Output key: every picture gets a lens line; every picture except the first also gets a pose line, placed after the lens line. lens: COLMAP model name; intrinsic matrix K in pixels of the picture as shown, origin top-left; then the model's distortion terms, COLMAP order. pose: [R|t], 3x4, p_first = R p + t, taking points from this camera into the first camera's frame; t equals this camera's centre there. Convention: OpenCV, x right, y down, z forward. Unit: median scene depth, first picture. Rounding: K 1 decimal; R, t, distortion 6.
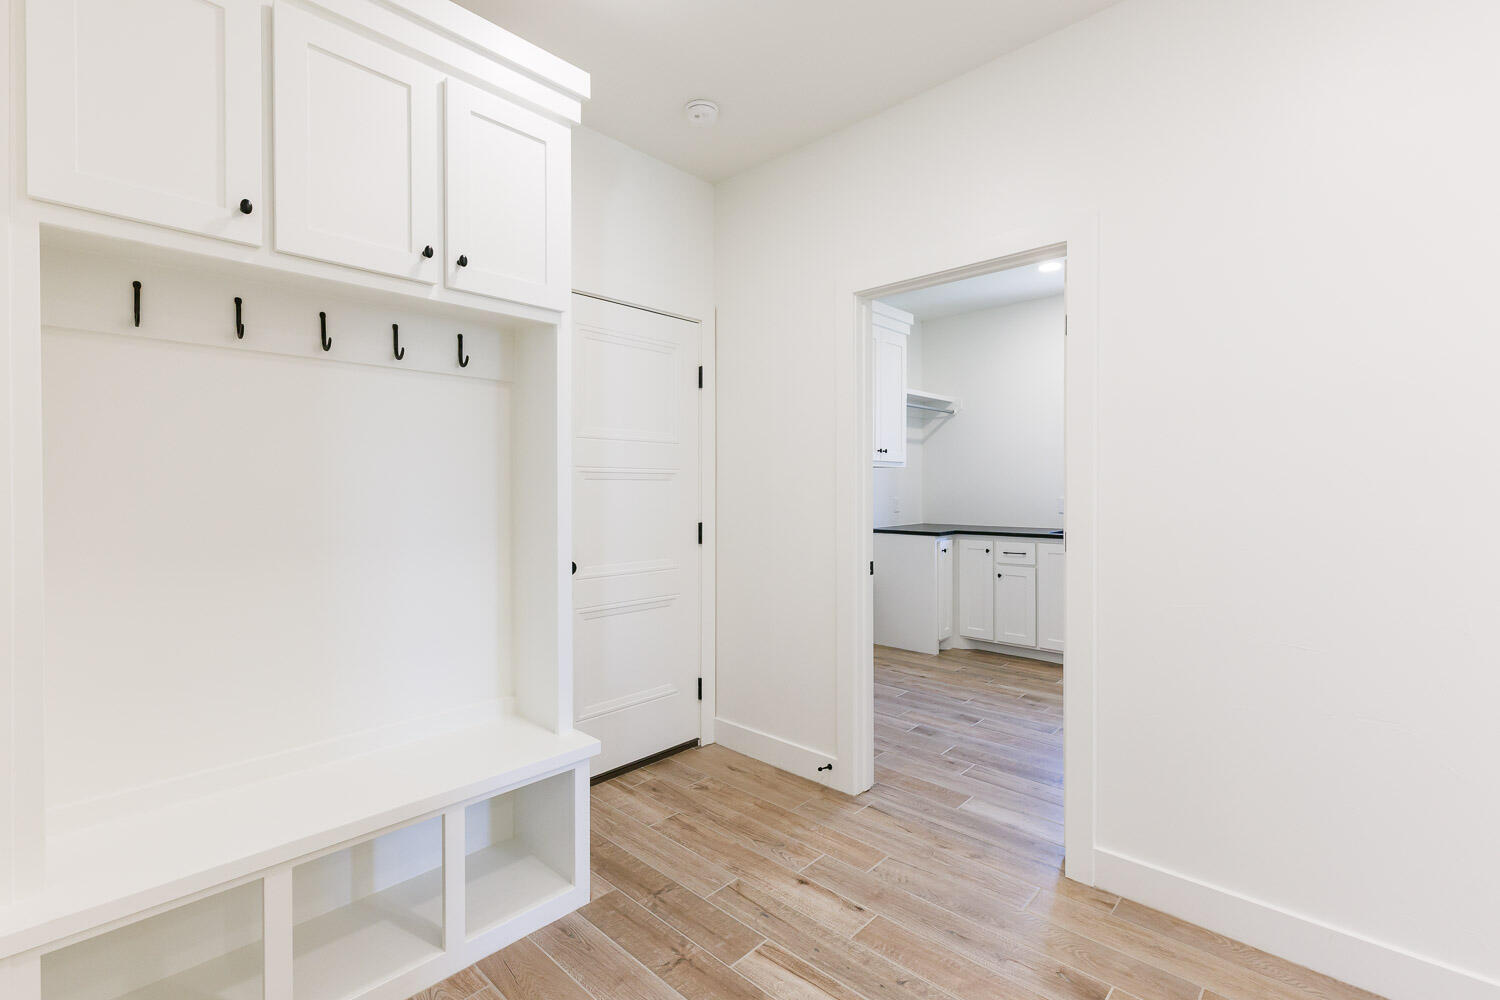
lens RADIAL K [[693.7, 0, 759.2], [0, 693.7, 489.3], [0, 0, 1]] dist [0.004648, -0.002675]
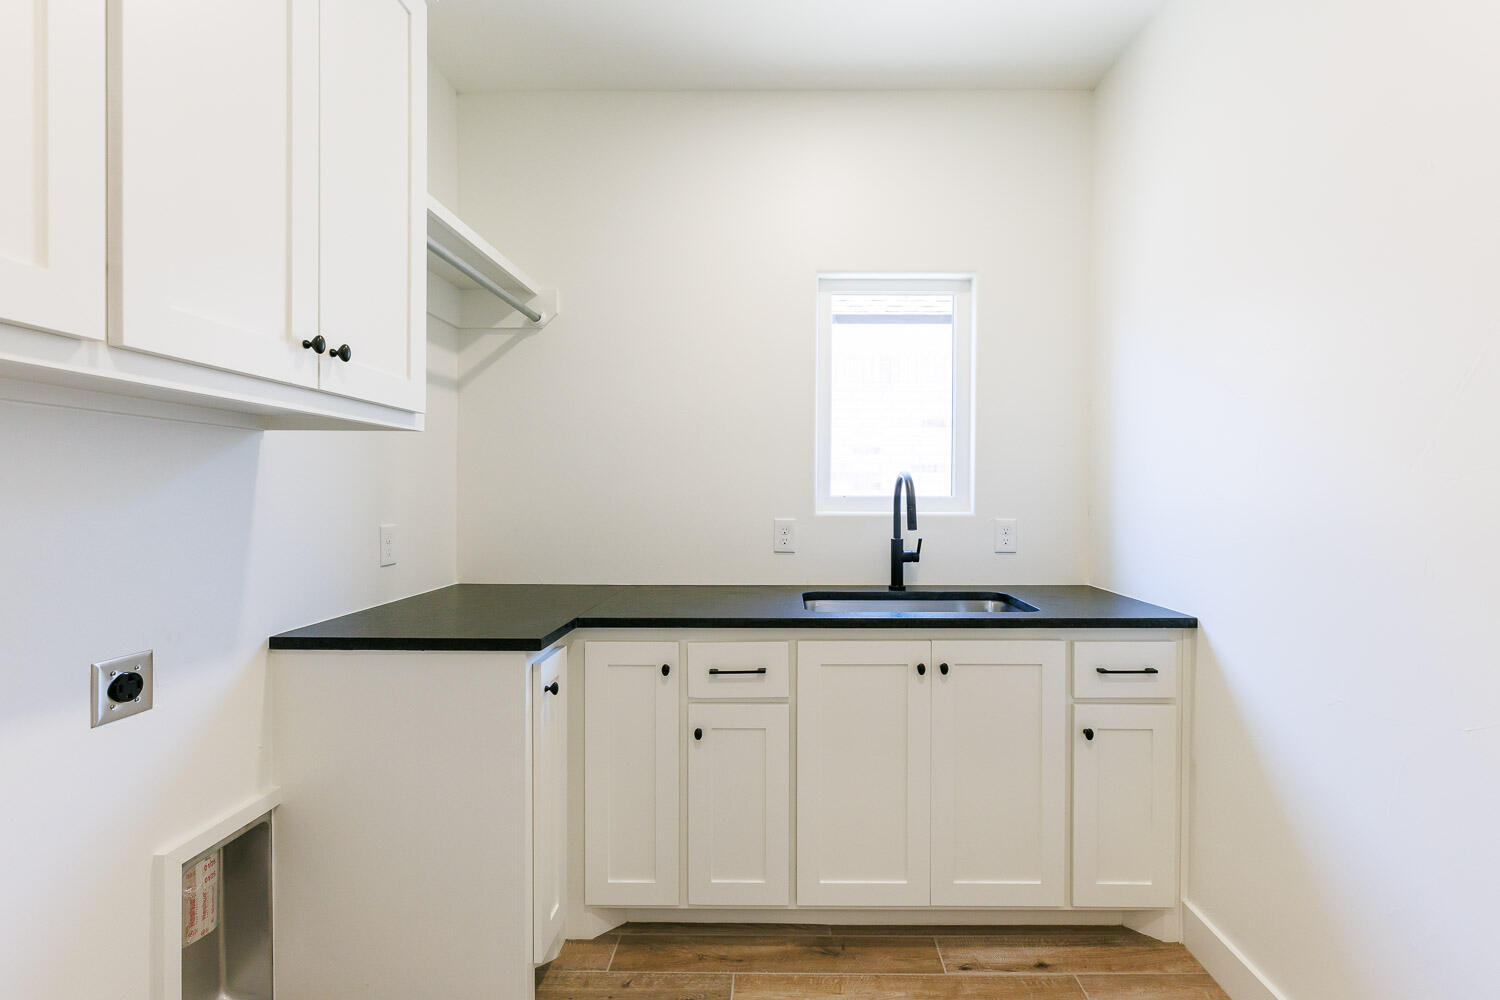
lens RADIAL K [[693.7, 0, 791.7], [0, 693.7, 497.8], [0, 0, 1]] dist [0.004648, -0.002675]
pose [[0.742996, -0.001297, 0.669295, 0.128114], [-0.004249, 0.999969, 0.006656, -0.006793], [-0.669283, -0.007789, 0.742967, 0.672471]]
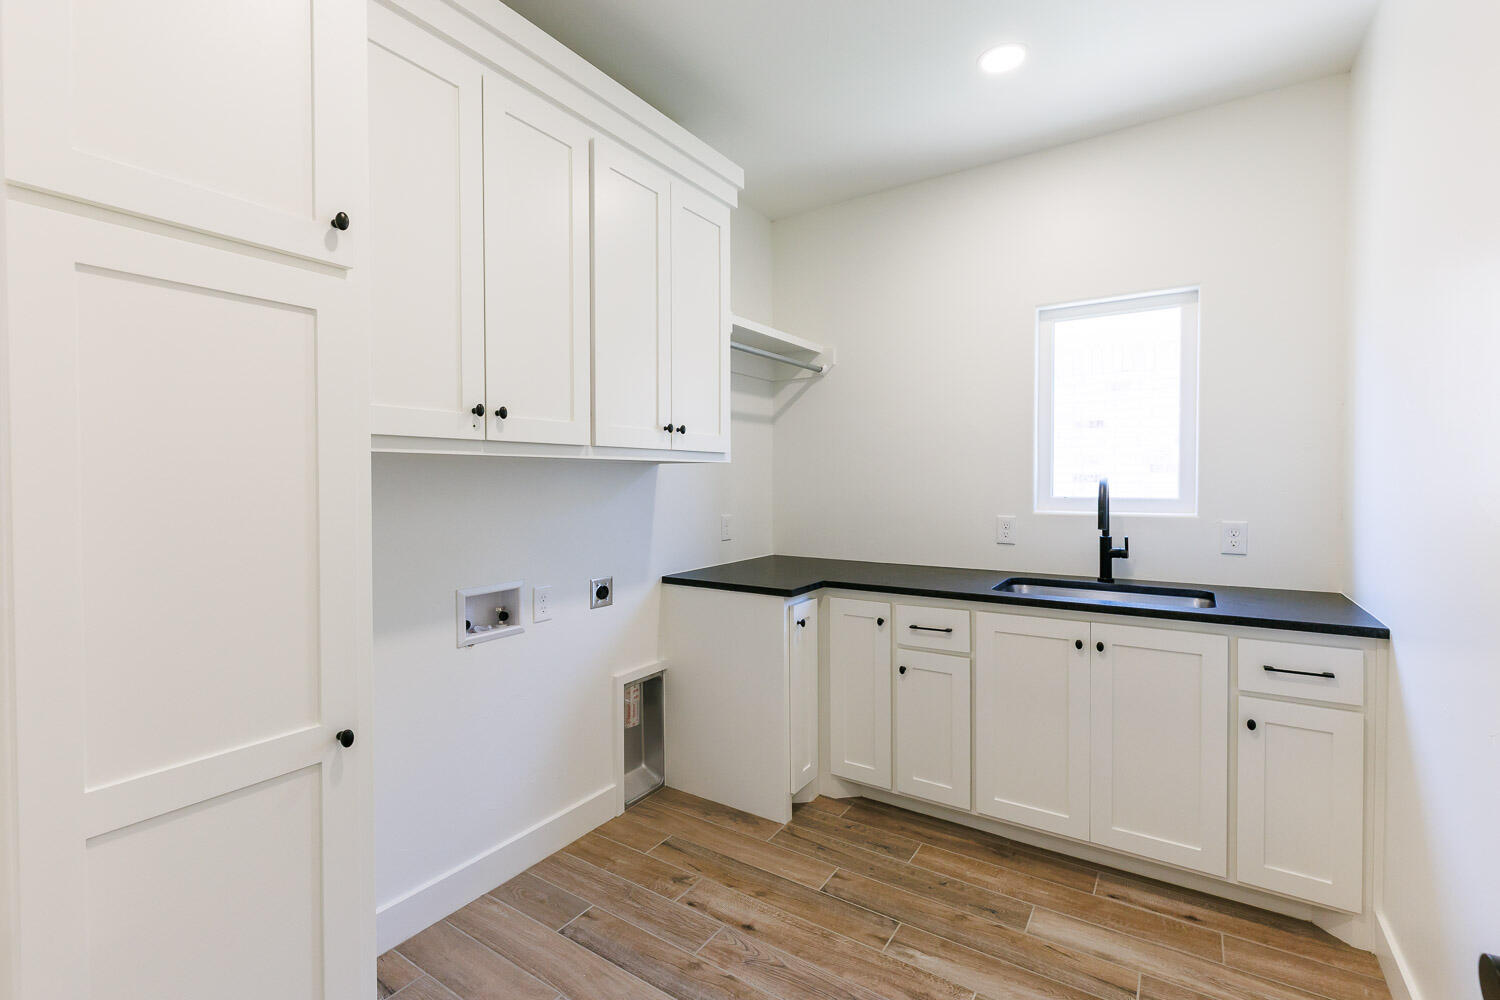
lens RADIAL K [[693.7, 0, 750.9], [0, 693.7, 485.1], [0, 0, 1]] dist [0.004648, -0.002675]
pose [[0.988201, -0.004464, 0.153097, 0.148123], [0.002554, 0.999917, 0.012667, -0.023323], [-0.153141, -0.012127, 0.988130, 0.485543]]
